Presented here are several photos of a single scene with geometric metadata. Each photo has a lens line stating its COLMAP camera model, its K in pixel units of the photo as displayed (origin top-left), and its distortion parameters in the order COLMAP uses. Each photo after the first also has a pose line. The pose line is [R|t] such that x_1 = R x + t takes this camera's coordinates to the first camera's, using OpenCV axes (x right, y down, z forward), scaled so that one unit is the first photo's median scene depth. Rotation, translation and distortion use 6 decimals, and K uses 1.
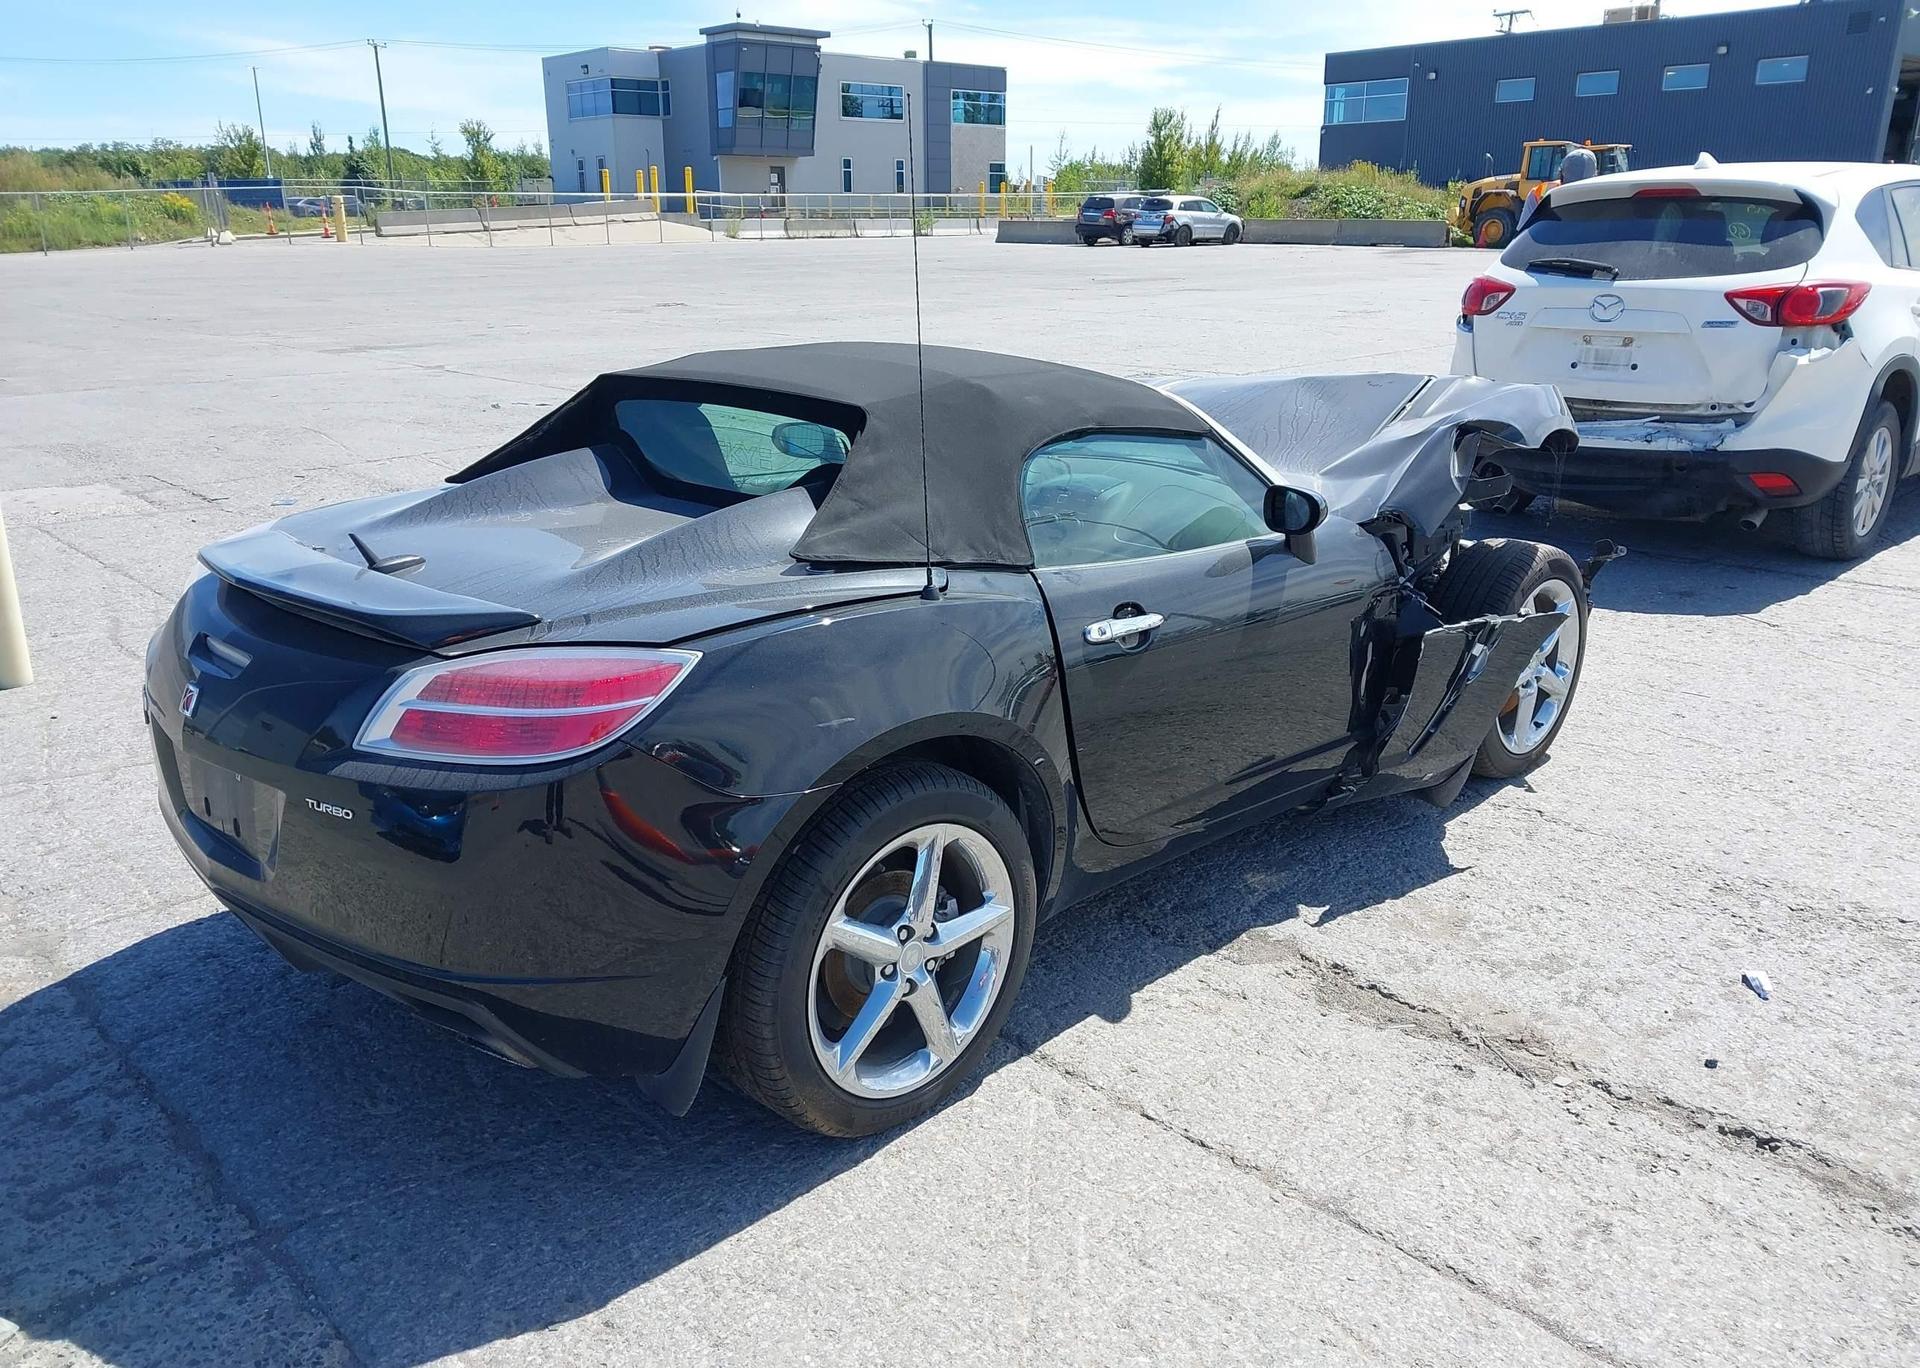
lens RADIAL K [[1501.1, 0, 947.7], [0, 1501.1, 710.8], [0, 0, 1]] dist [0.008562, -0.002923]
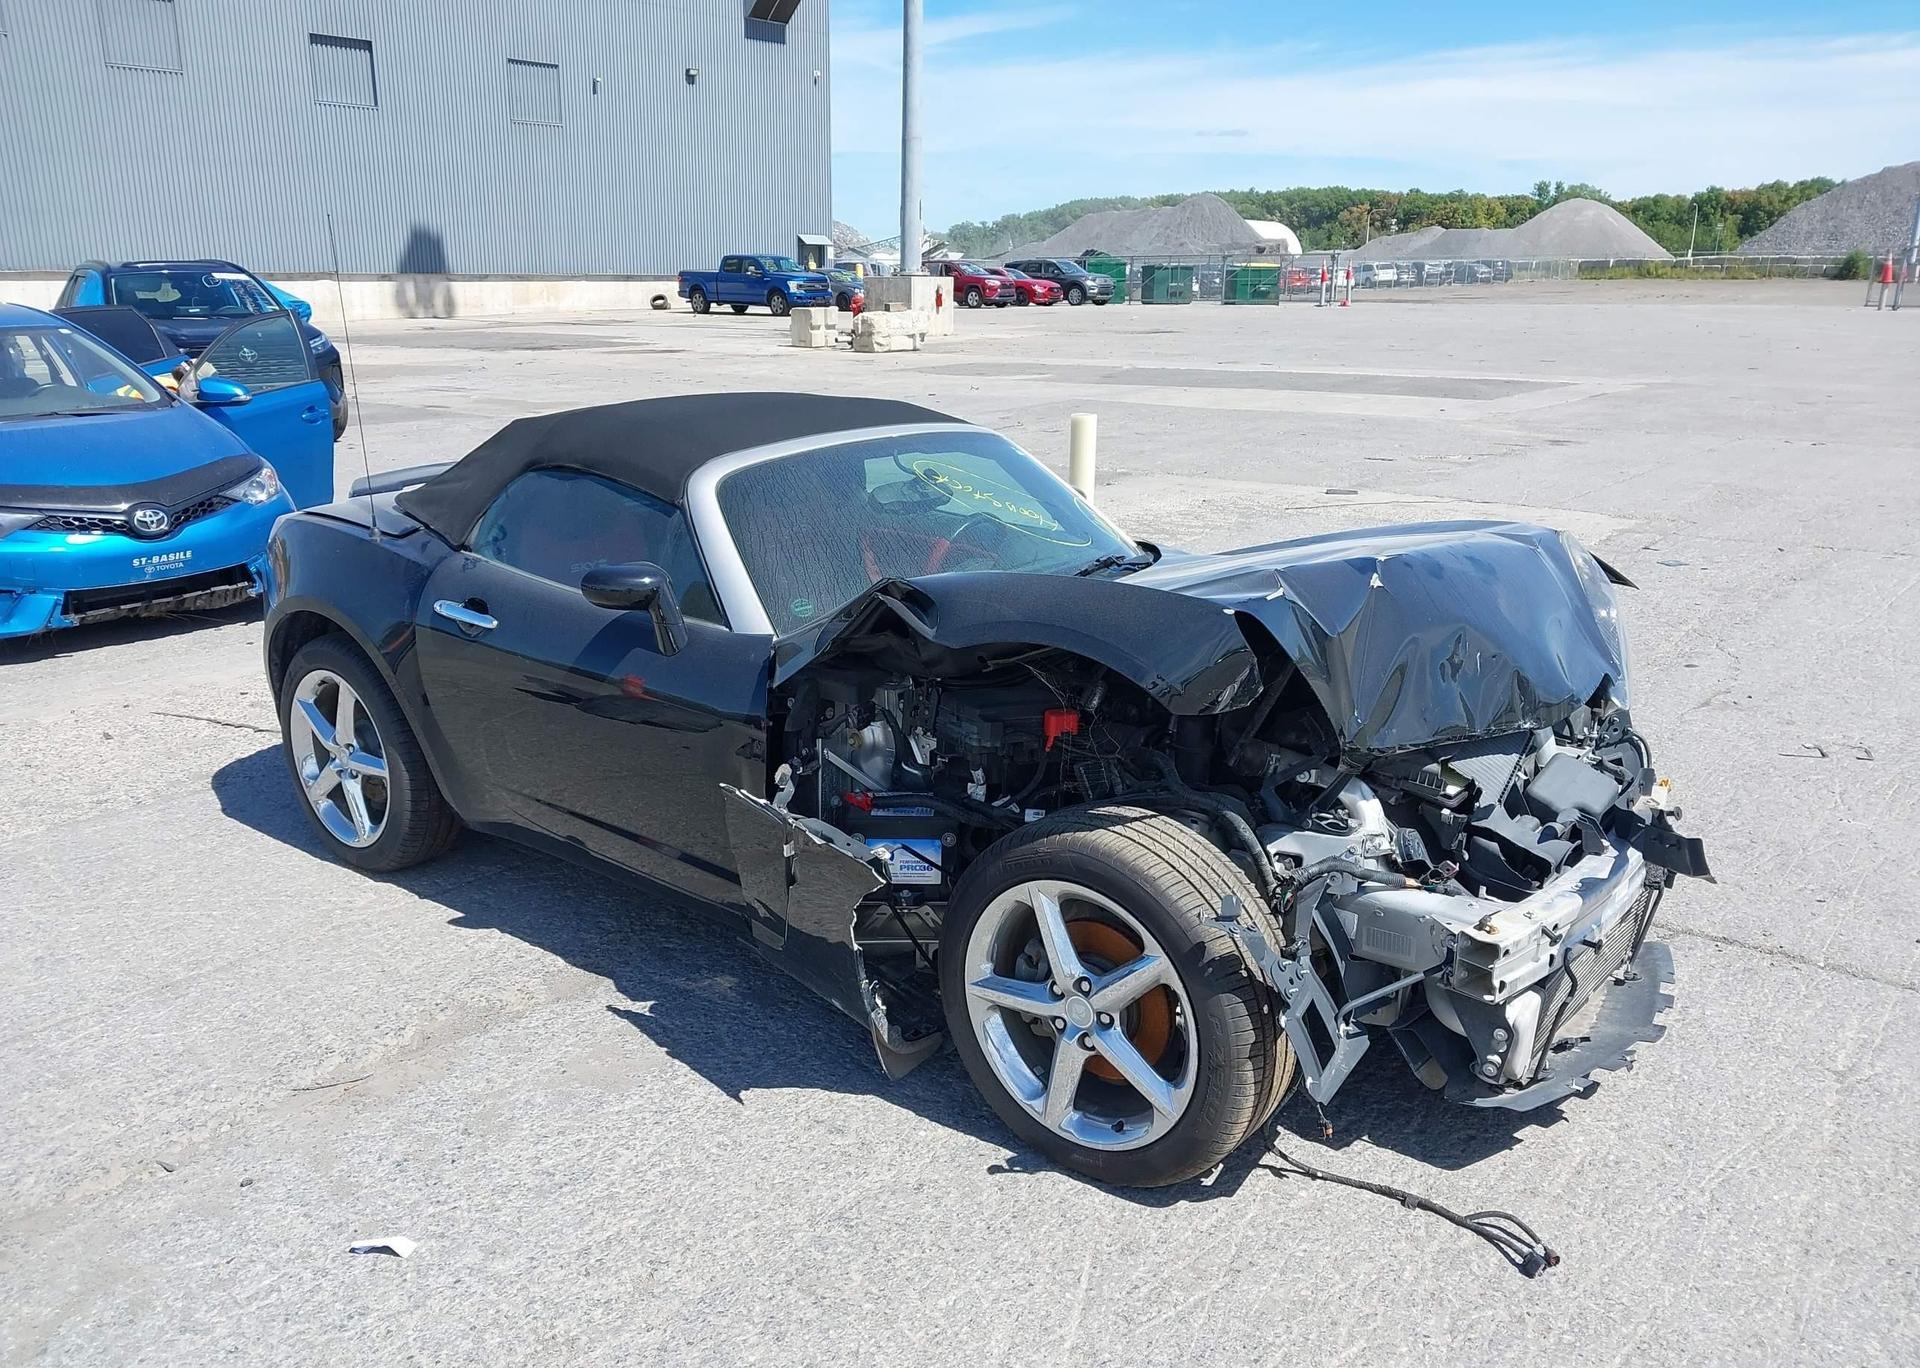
lens RADIAL K [[1501.1, 0, 947.7], [0, 1501.1, 710.8], [0, 0, 1]] dist [0.008562, -0.002923]
pose [[0.118471, 0.287914, -0.950300, 1.122012], [-0.312459, 0.919231, 0.239548, -0.332386], [0.942515, 0.268551, 0.198863, 0.937465]]
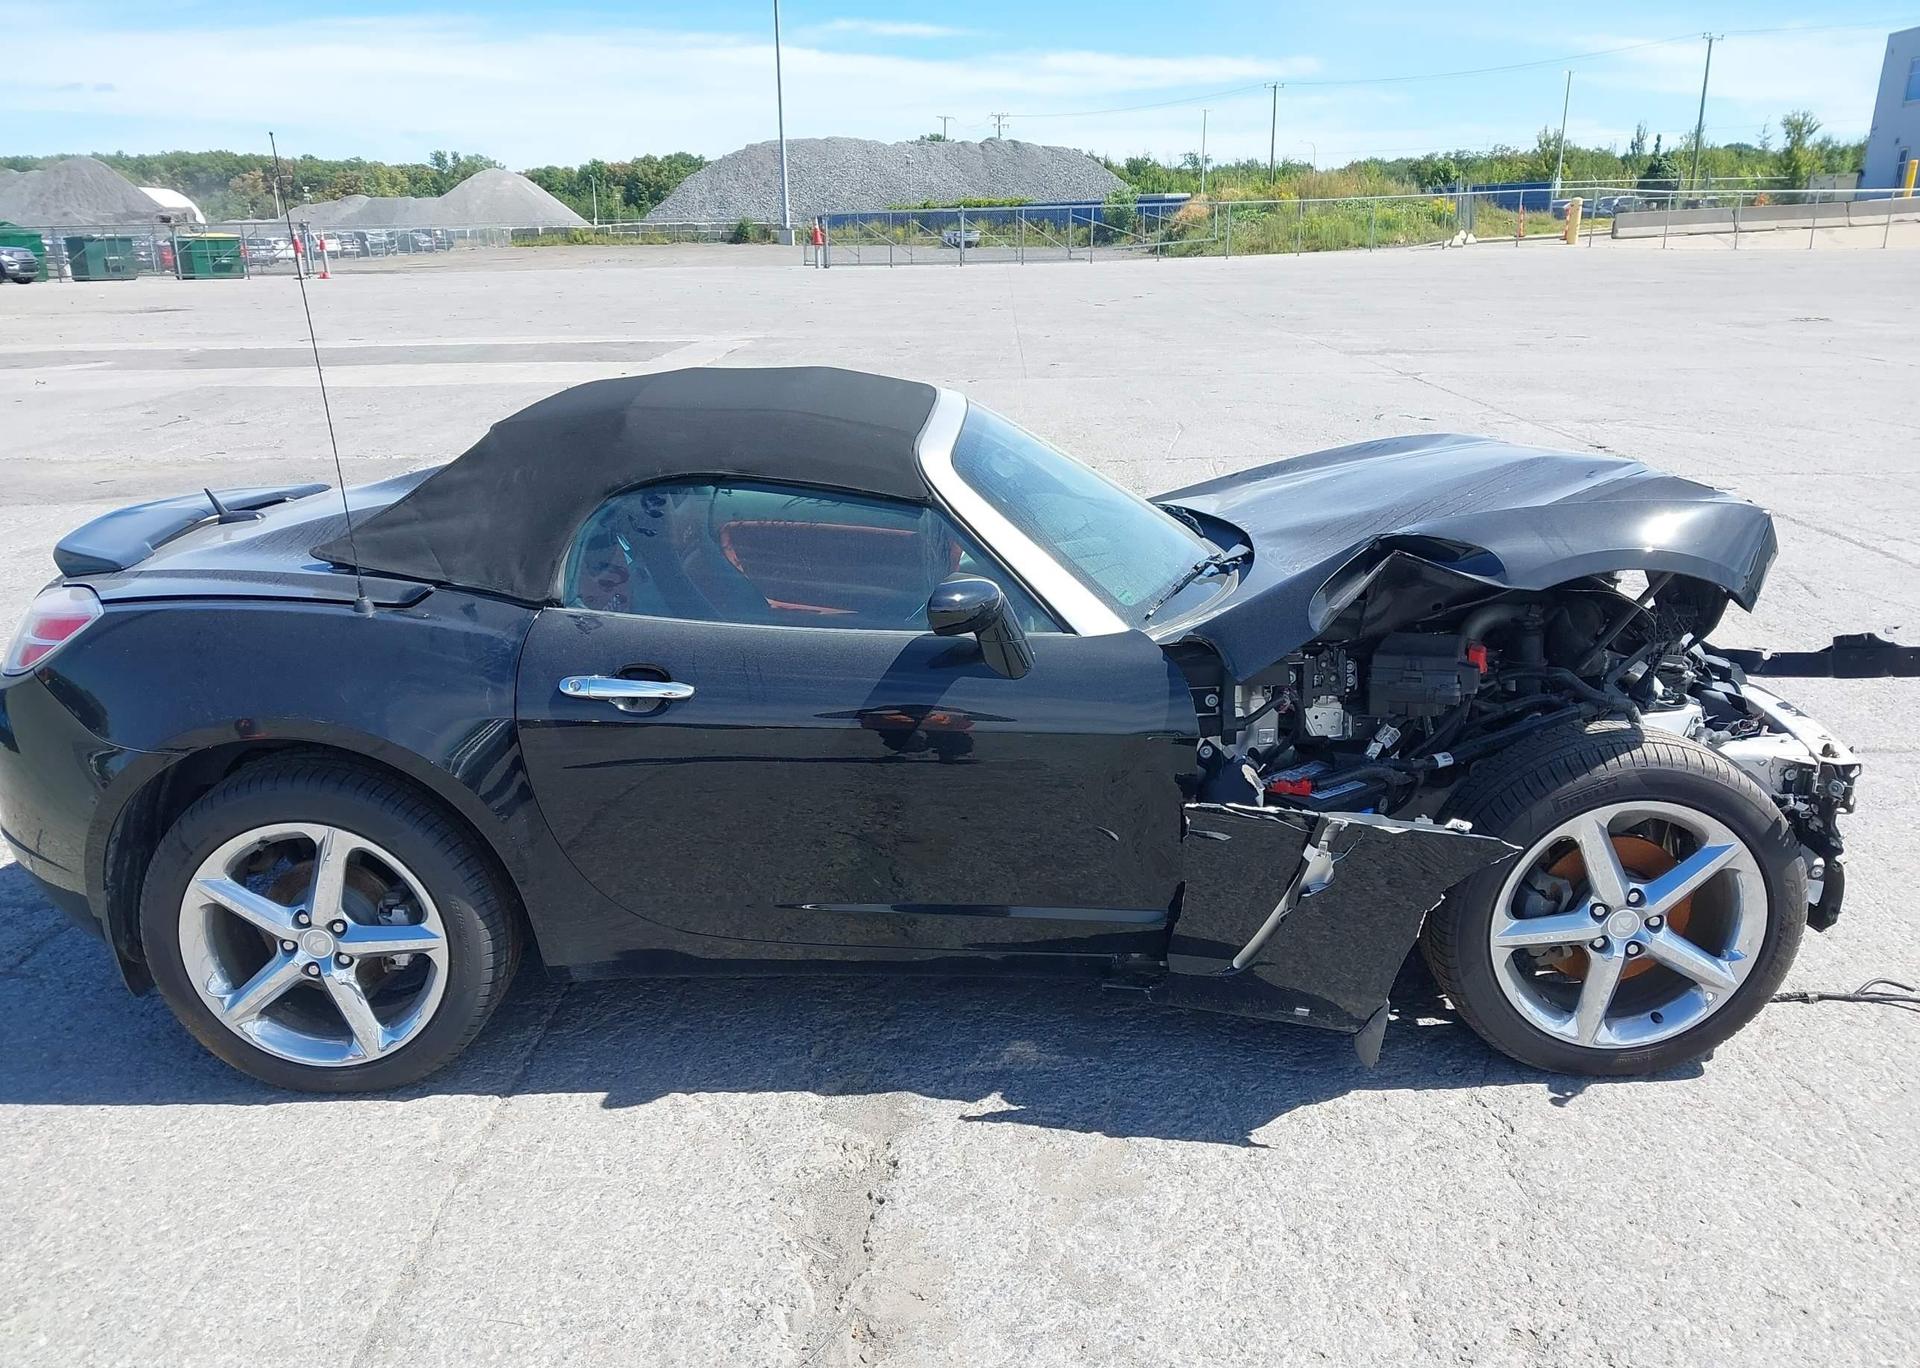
lens RADIAL K [[1501.1, 0, 947.7], [0, 1501.1, 710.8], [0, 0, 1]] dist [0.008562, -0.002923]
pose [[0.705830, 0.214138, -0.675240, 0.716094], [-0.214630, 0.973057, 0.084231, -0.132513], [0.675084, 0.085474, 0.732773, 0.376321]]
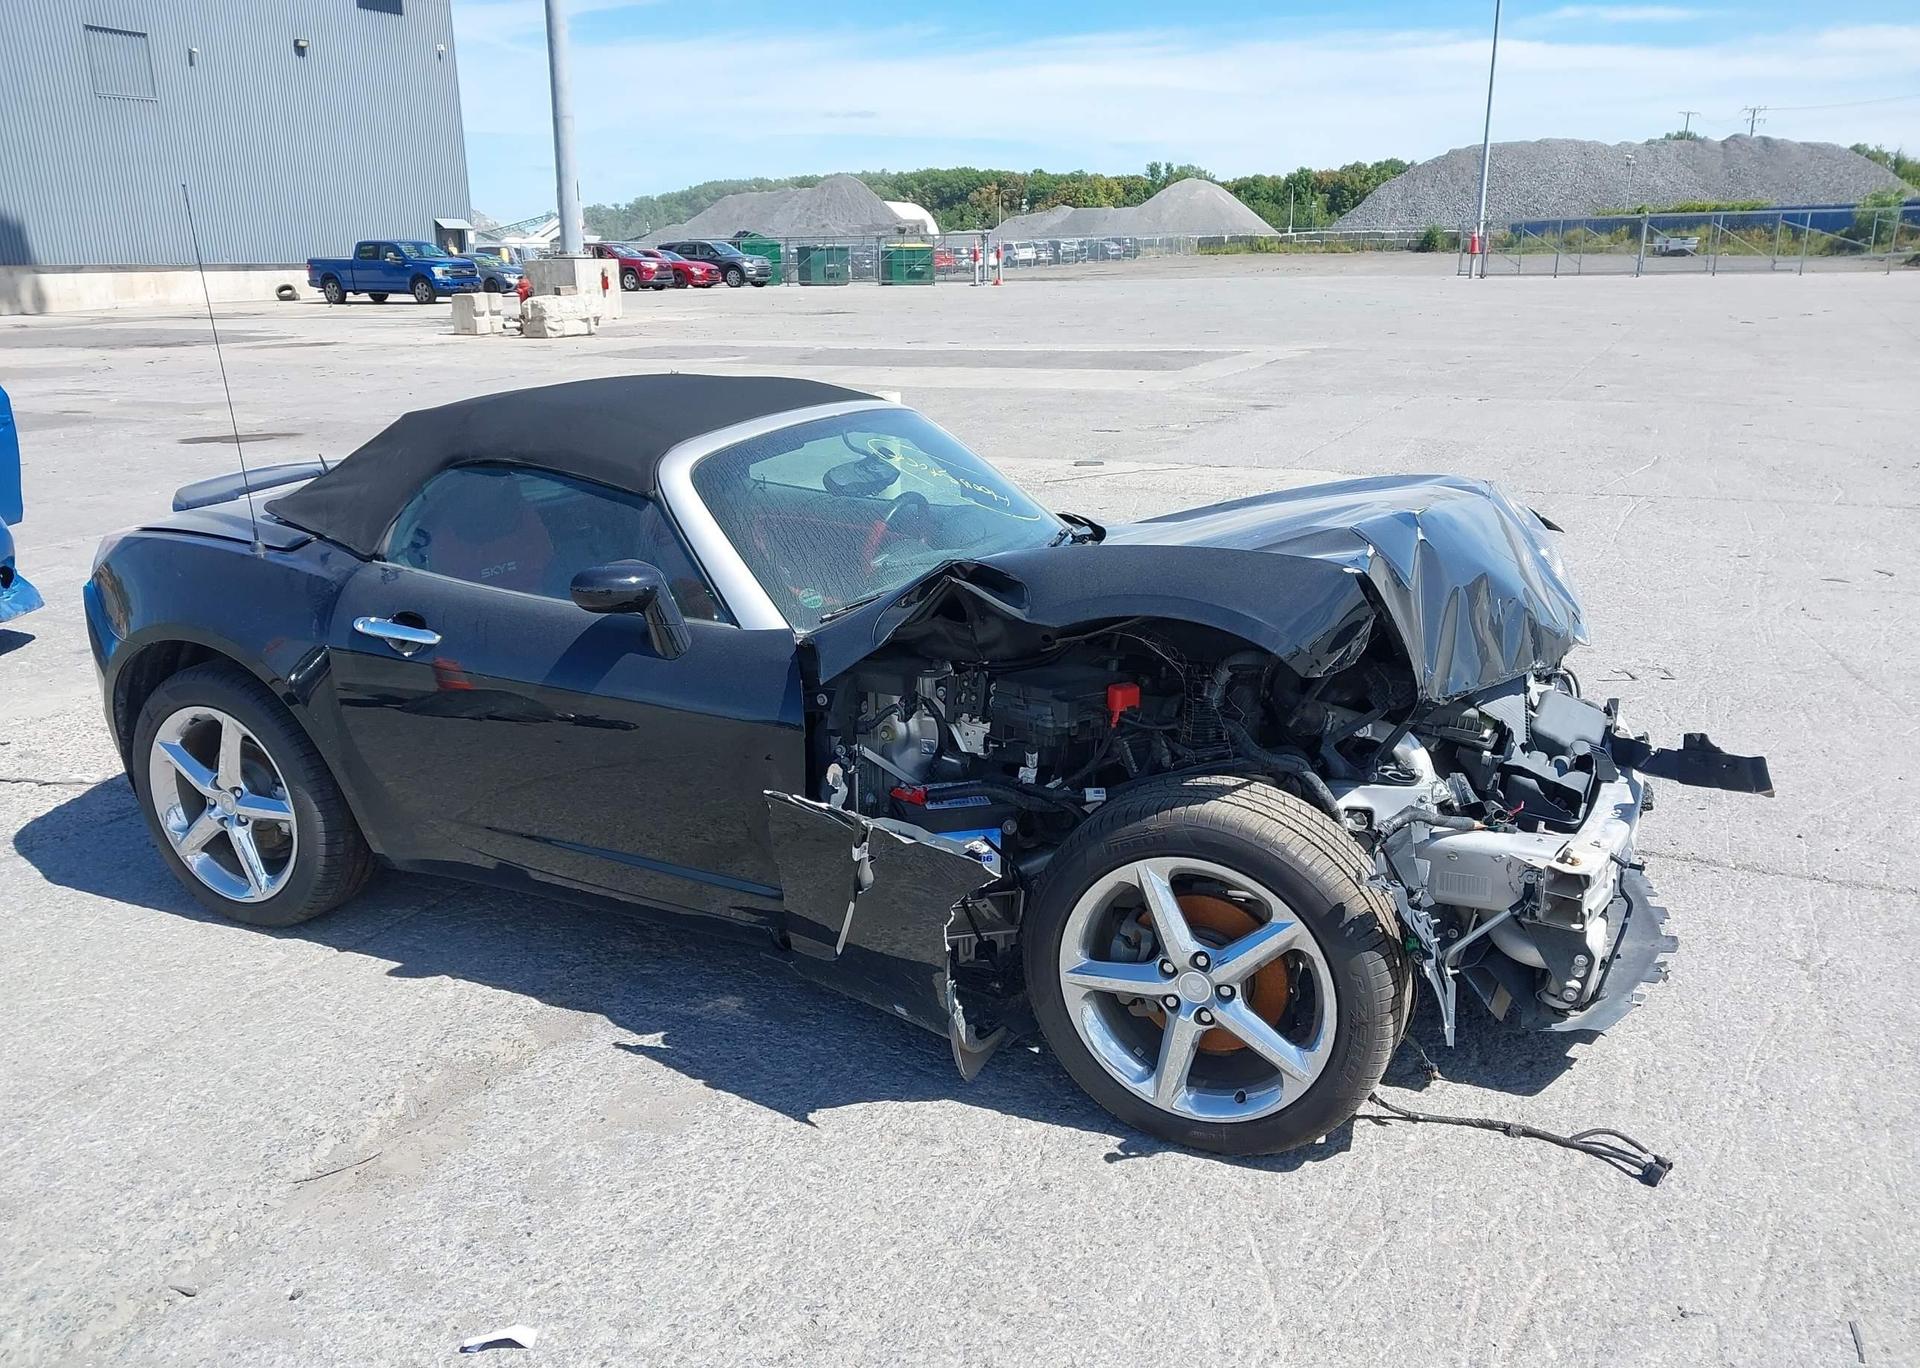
lens RADIAL K [[1501.1, 0, 947.7], [0, 1501.1, 710.8], [0, 0, 1]] dist [0.008562, -0.002923]
pose [[0.340439, 0.279944, -0.897626, 1.045474], [-0.285021, 0.940459, 0.185204, -0.265465], [0.896027, 0.192791, 0.399959, 0.757742]]
